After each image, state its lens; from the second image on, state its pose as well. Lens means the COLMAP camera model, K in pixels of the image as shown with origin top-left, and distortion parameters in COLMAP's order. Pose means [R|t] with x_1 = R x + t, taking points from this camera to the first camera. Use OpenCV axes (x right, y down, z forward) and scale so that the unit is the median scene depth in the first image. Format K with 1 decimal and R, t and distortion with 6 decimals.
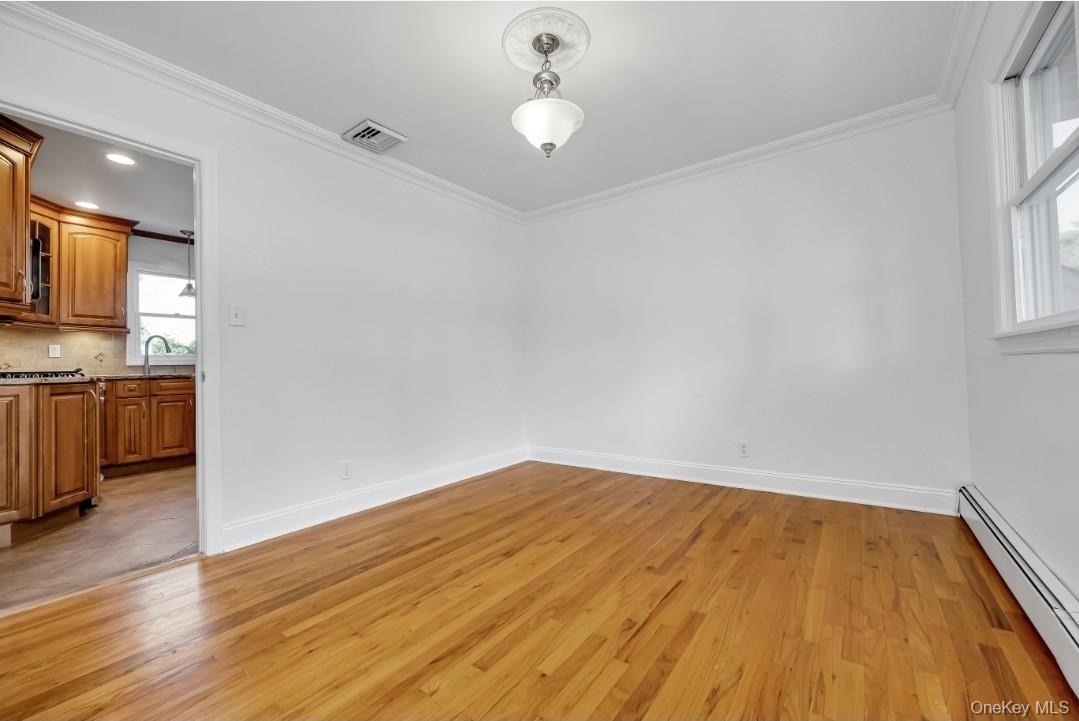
lens RADIAL K [[446.8, 0, 537.9], [0, 446.8, 361.2], [0, 0, 1]] dist [-0.001608, -0.000201]
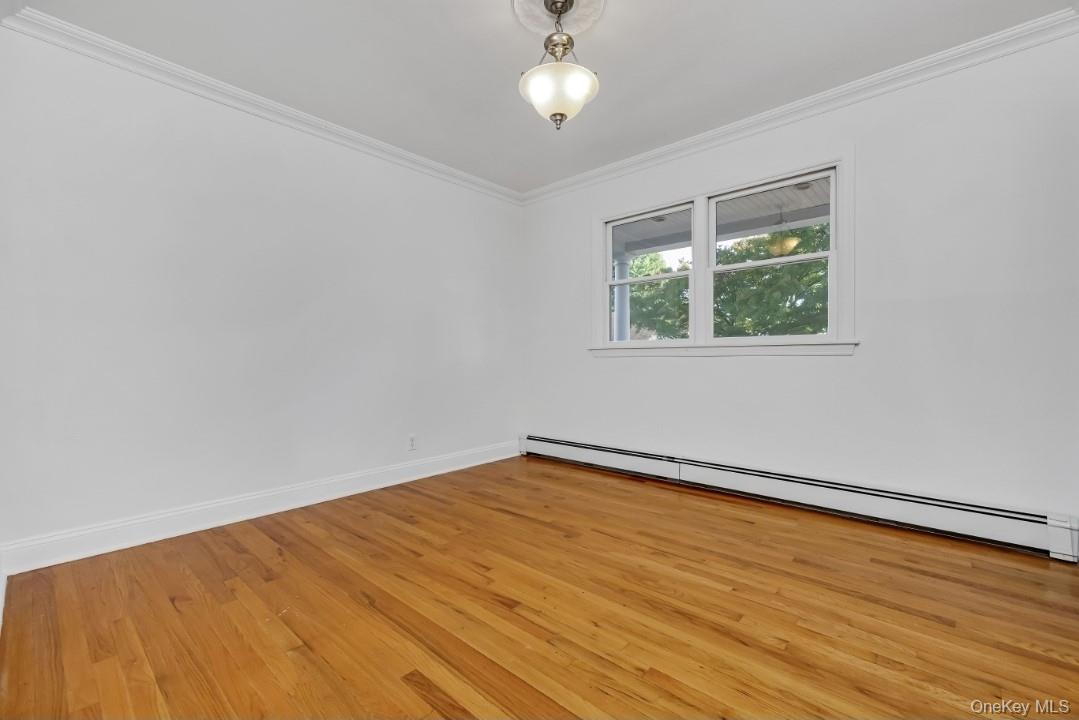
lens RADIAL K [[446.8, 0, 537.9], [0, 446.8, 360.7], [0, 0, 1]] dist [-0.001608, -0.000201]
pose [[0.095756, 0.016927, 0.995261, -0.823947], [-0.009049, 0.999829, -0.016134, 0.019715], [-0.995364, -0.007461, 0.095893, 0.859918]]
